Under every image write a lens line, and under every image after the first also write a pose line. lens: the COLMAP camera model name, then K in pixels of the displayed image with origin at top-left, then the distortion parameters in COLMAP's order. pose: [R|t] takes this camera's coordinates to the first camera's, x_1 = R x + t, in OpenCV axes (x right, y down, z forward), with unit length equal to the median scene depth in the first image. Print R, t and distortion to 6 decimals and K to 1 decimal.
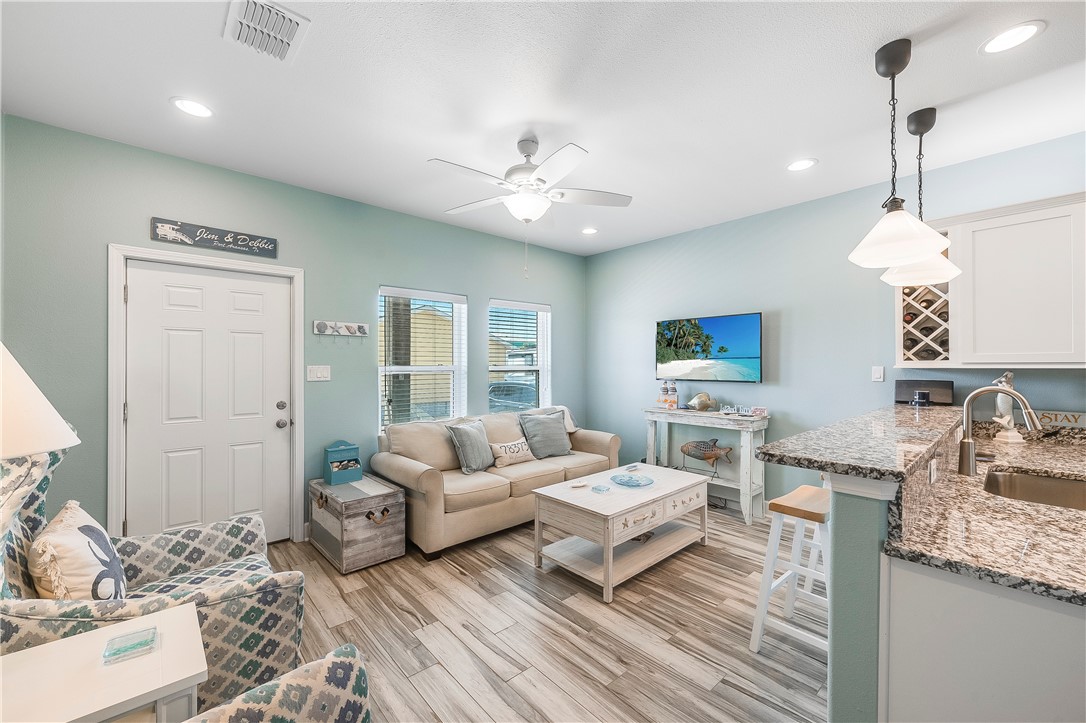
lens RADIAL K [[427.6, 0, 531.6], [0, 427.6, 363.6], [0, 0, 1]] dist [0.008840, -0.000912]
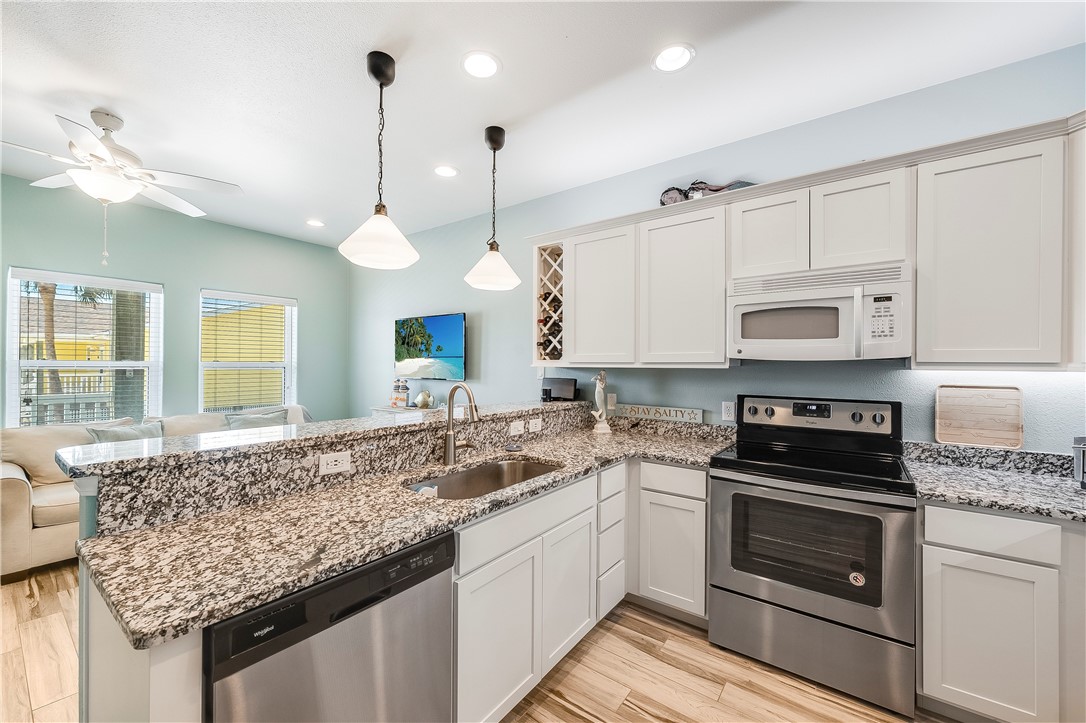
lens RADIAL K [[427.6, 0, 525.1], [0, 427.6, 365.4], [0, 0, 1]] dist [0.008840, -0.000912]
pose [[0.981990, 0.008966, 0.188723, 0.446706], [-0.010151, 0.999934, 0.005312, 0.000374], [-0.188663, -0.007132, 0.982016, -0.042315]]
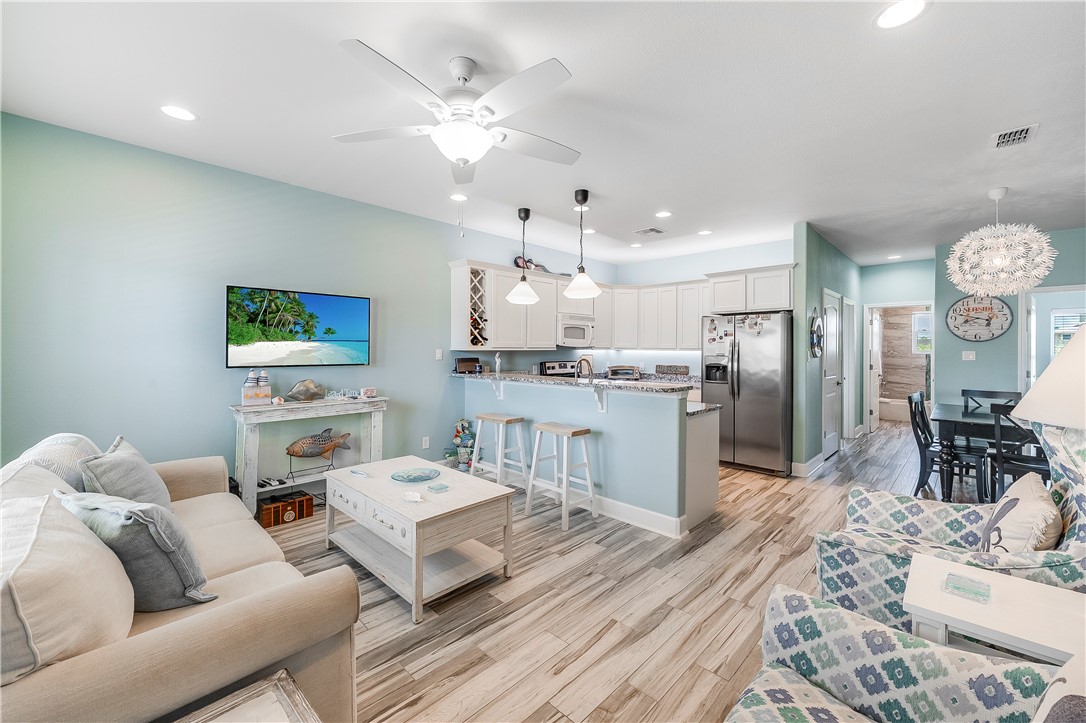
lens RADIAL K [[427.6, 0, 564.5], [0, 427.6, 347.7], [0, 0, 1]] dist [0.008840, -0.000912]
pose [[-0.096405, 0.002958, 0.995338, -0.515798], [-0.007328, 0.999966, -0.003682, 0.002567], [-0.995315, -0.007649, -0.096380, 0.572935]]
